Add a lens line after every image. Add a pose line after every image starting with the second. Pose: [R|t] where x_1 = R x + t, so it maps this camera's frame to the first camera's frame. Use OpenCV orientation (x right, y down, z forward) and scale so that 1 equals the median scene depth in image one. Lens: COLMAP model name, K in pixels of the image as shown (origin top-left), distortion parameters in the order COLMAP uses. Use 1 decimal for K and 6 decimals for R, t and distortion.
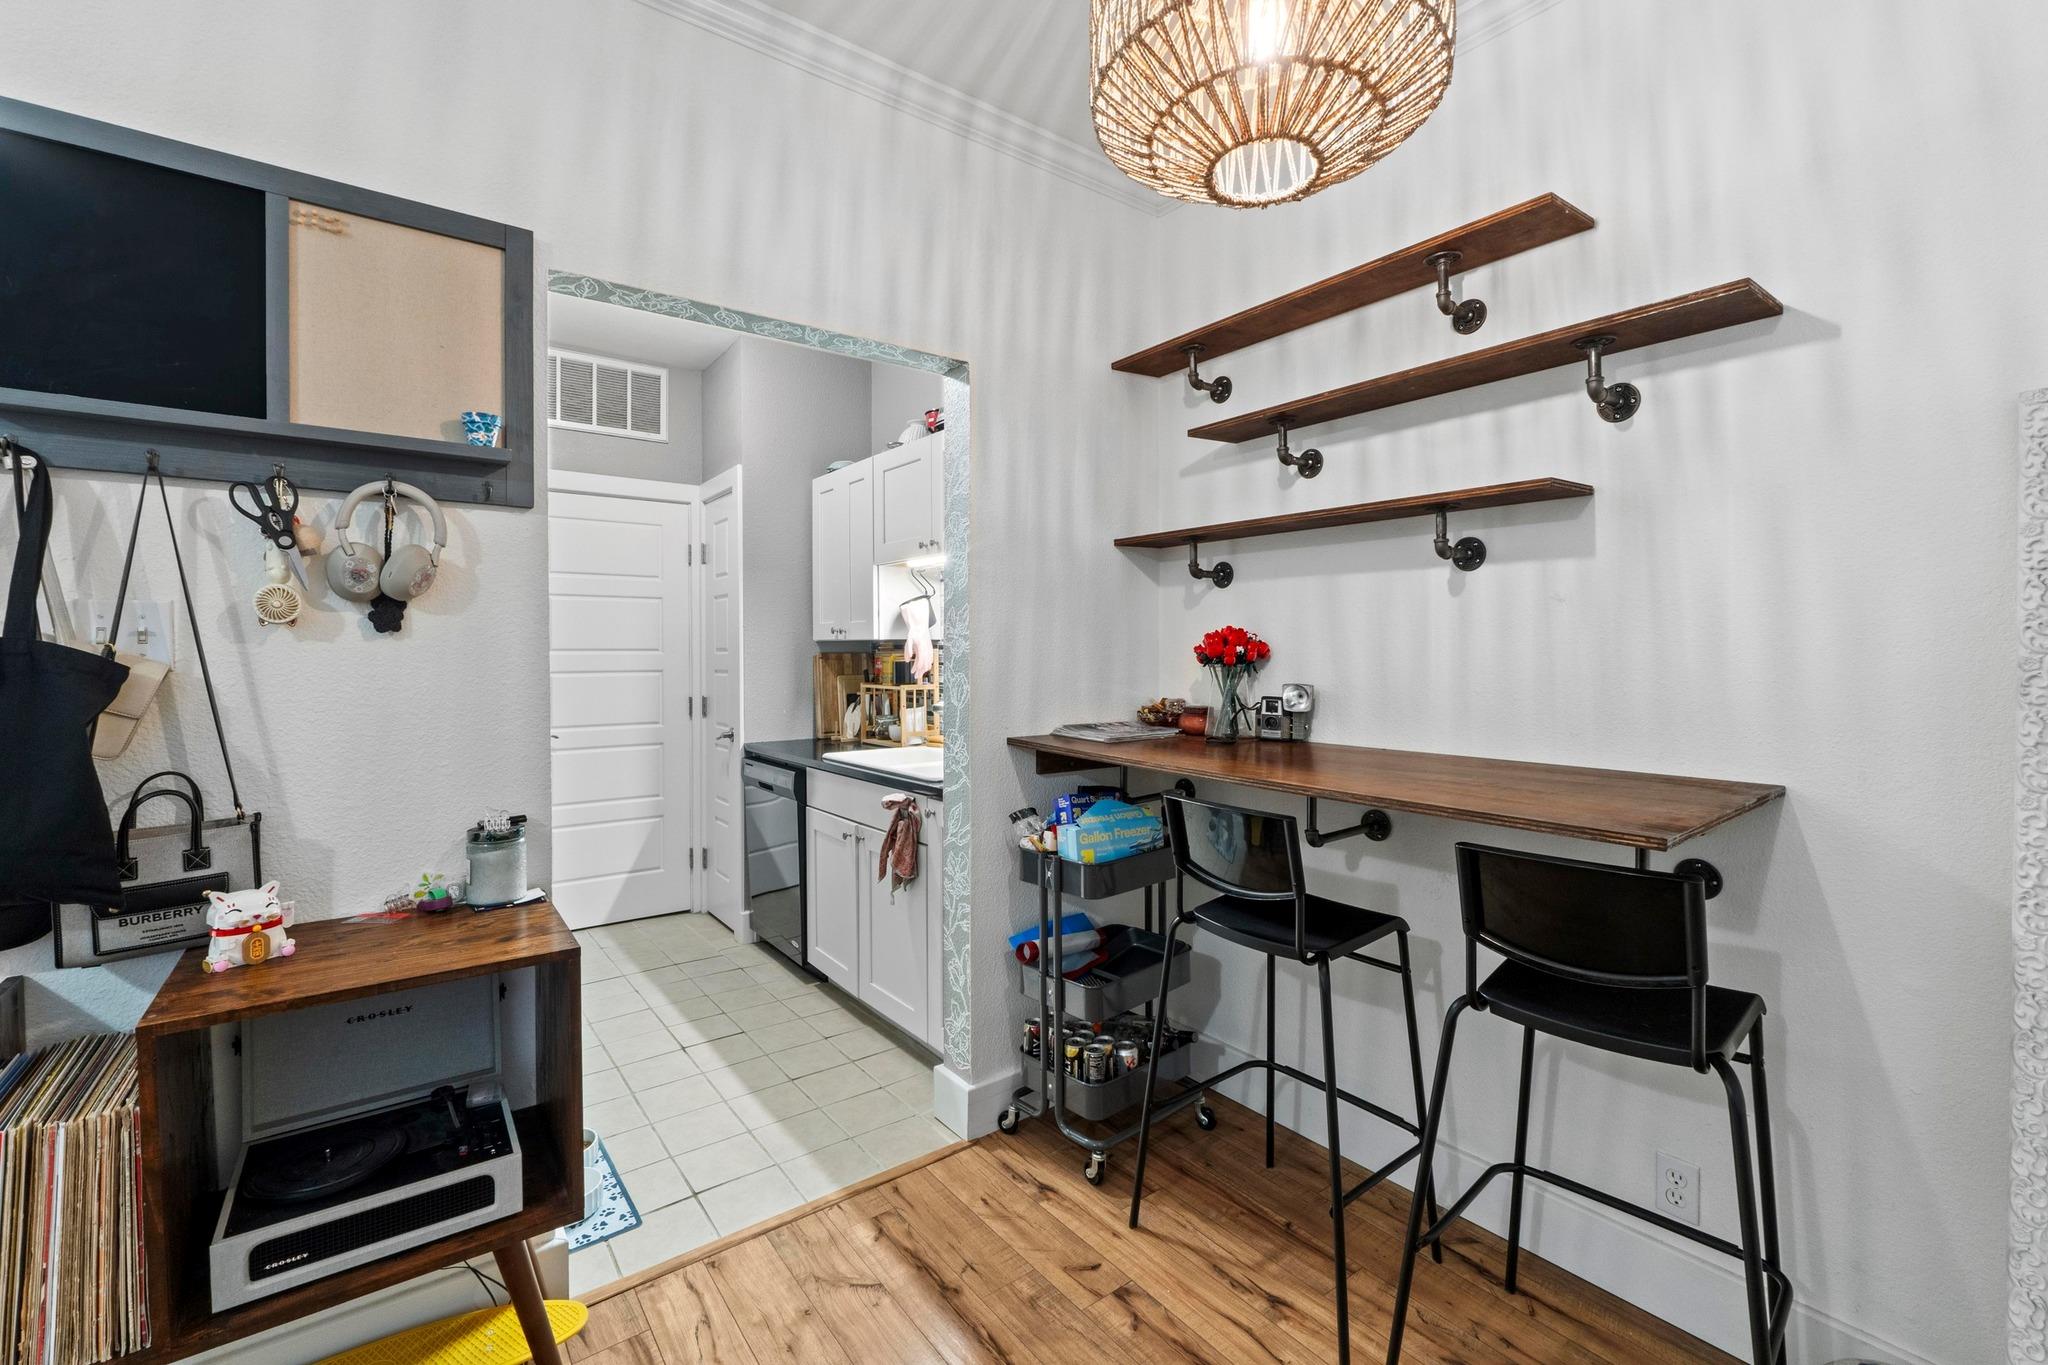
lens RADIAL K [[884.5, 0, 1015.4], [0, 884.5, 652.0], [0, 0, 1]] dist [-0.011409, -0.000046]
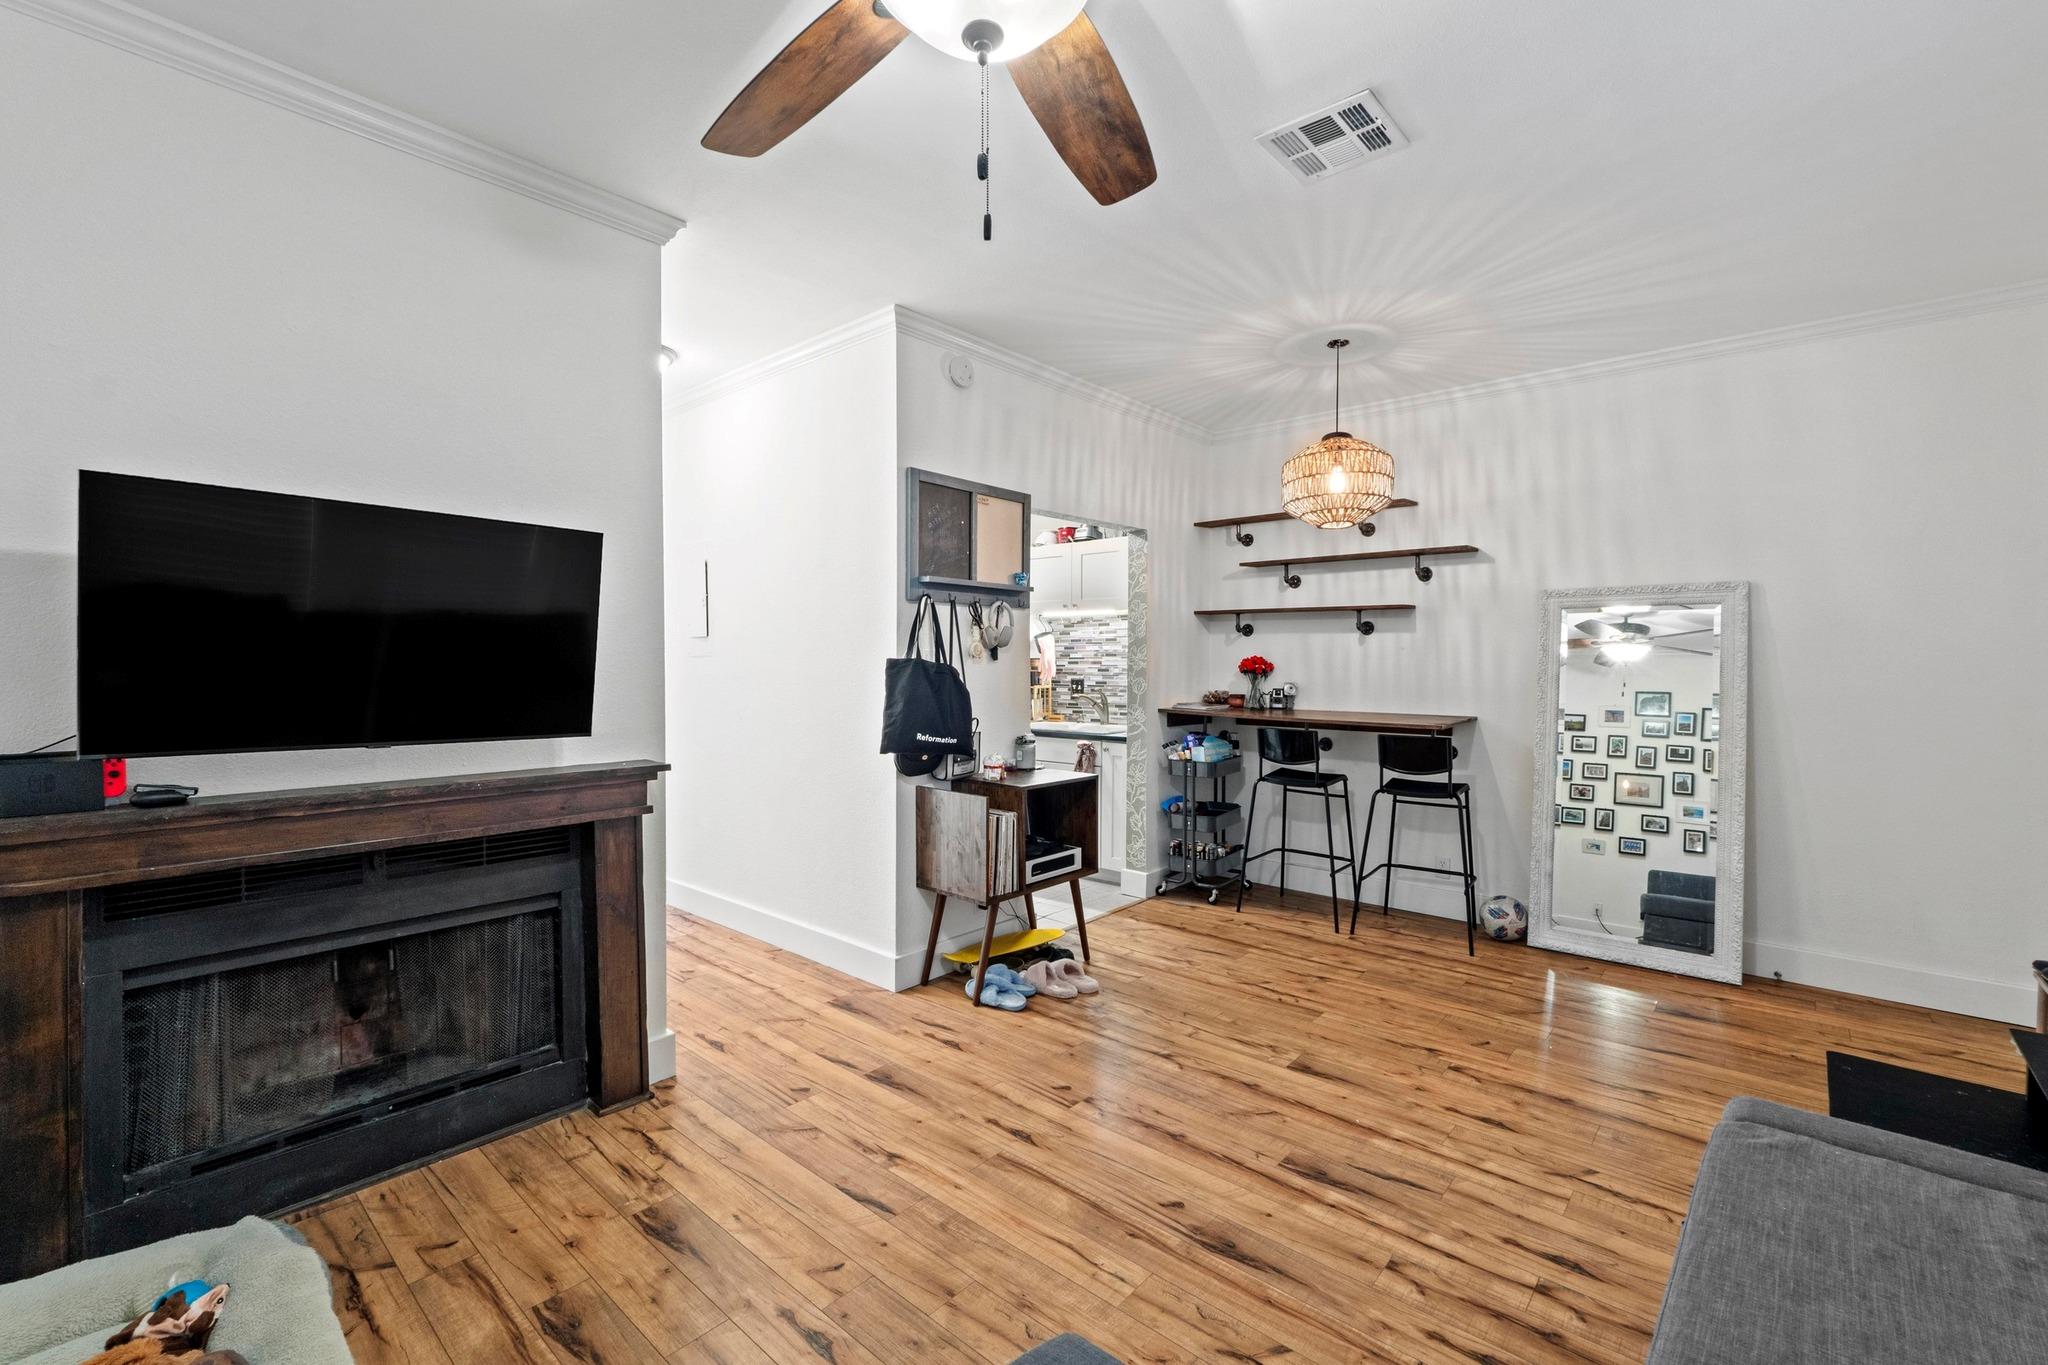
lens RADIAL K [[894.0, 0, 1021.3], [0, 894.0, 670.4], [0, 0, 1]] dist [0.000184, -0.000097]
pose [[0.977648, 0.002822, 0.210232, -0.740945], [-0.005229, 0.999927, 0.010892, -0.013857], [-0.210186, -0.011748, 0.977591, -0.956848]]
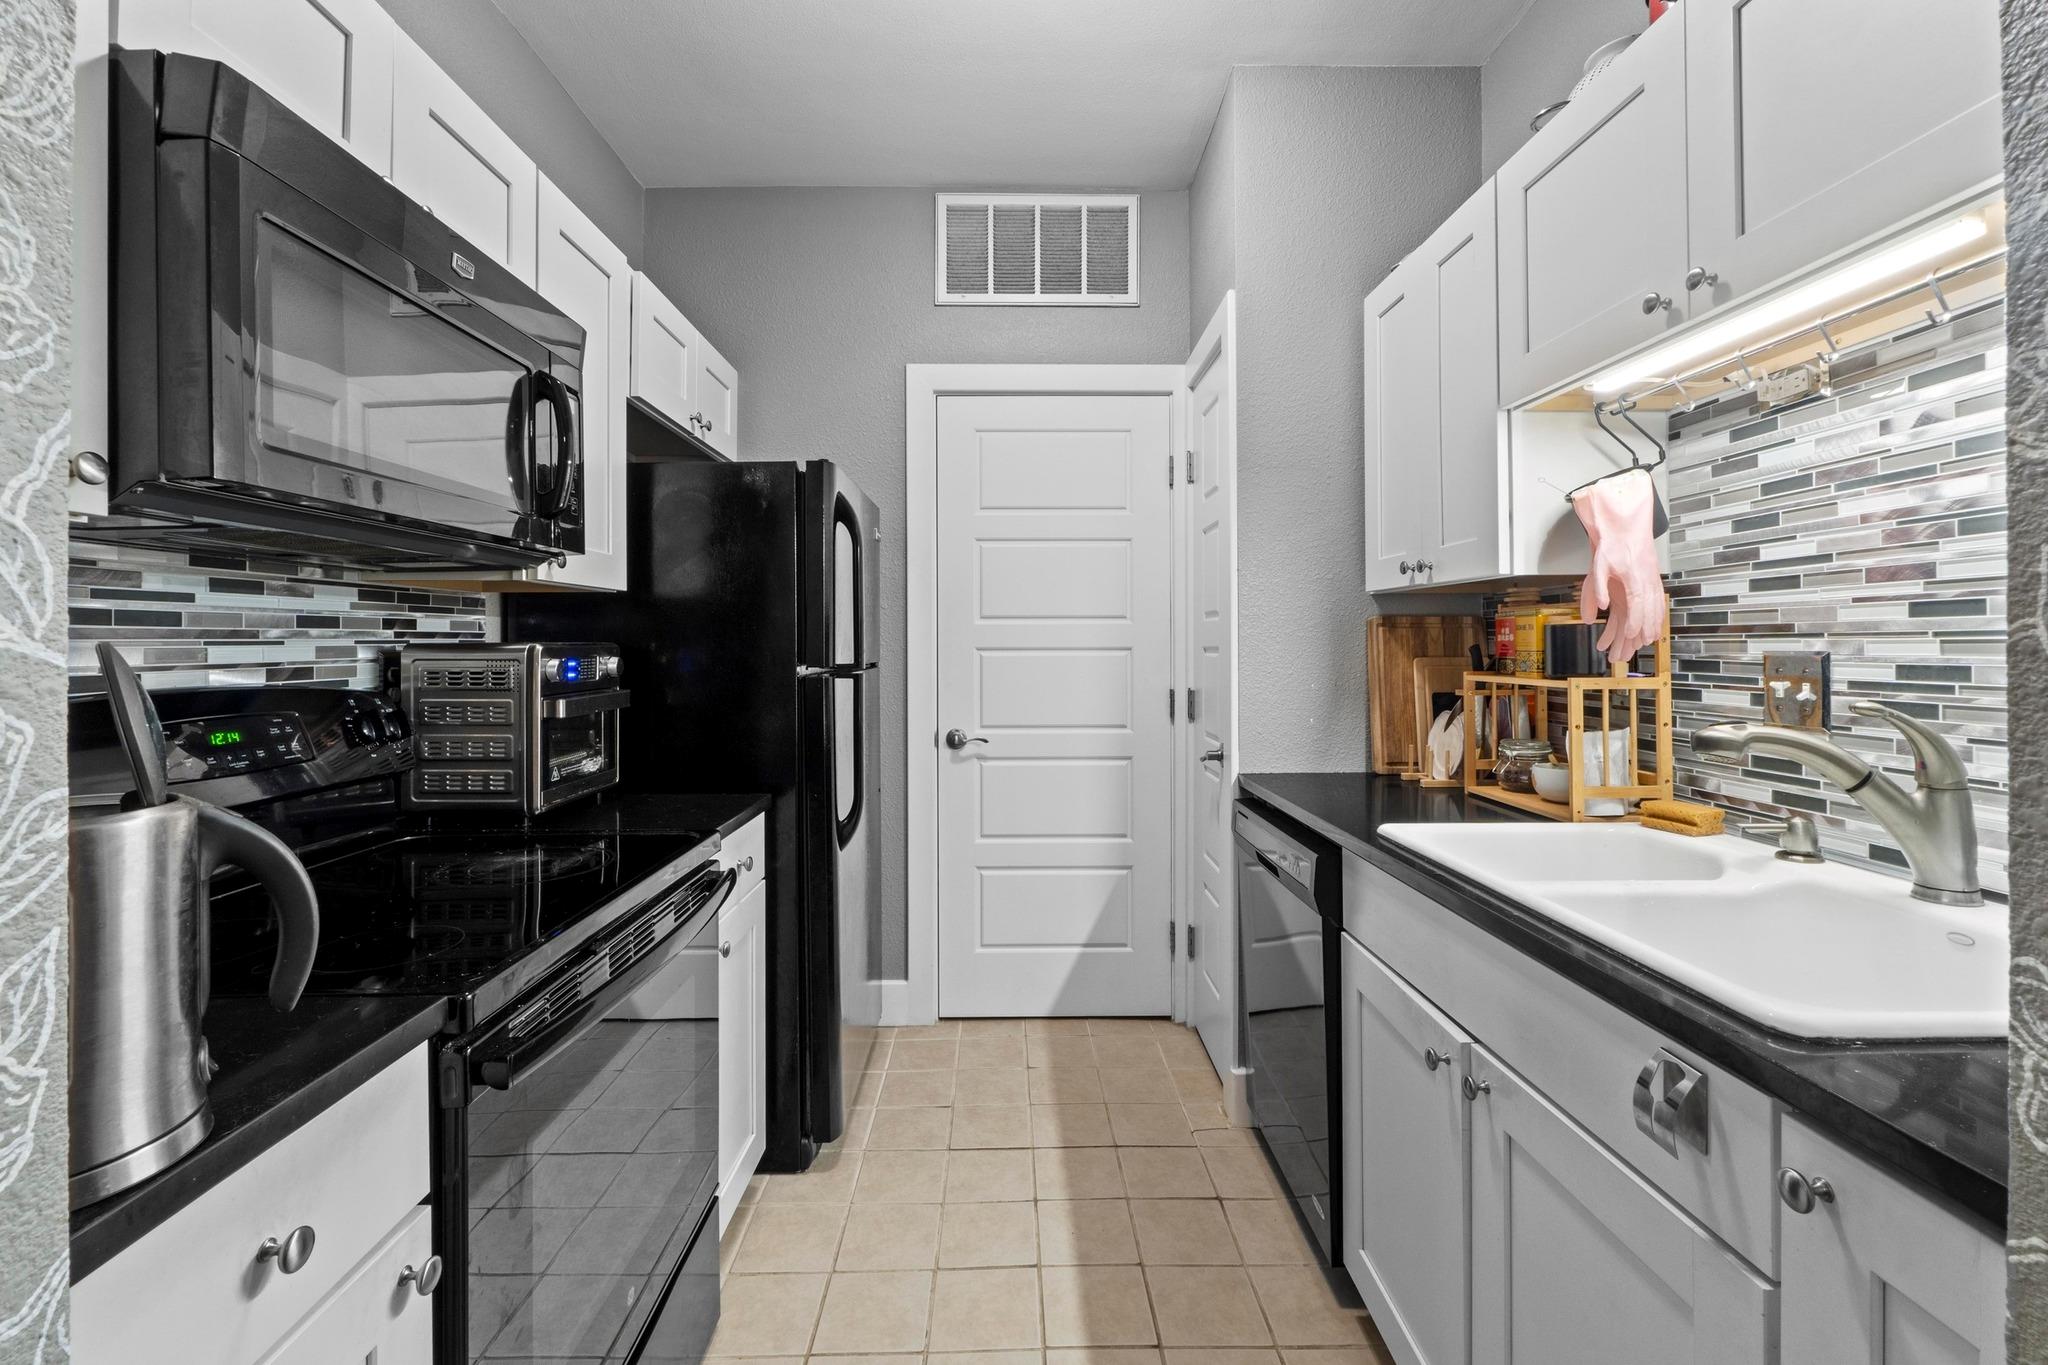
lens RADIAL K [[868.1, 0, 1022.4], [0, 868.1, 647.3], [0, 0, 1]] dist [-0.001524, -0.000142]
pose [[0.811217, 0.001205, -0.584744, -0.141712], [0.001589, 0.999990, 0.004266, 0.029110], [0.584743, -0.004390, 0.811206, 0.713437]]
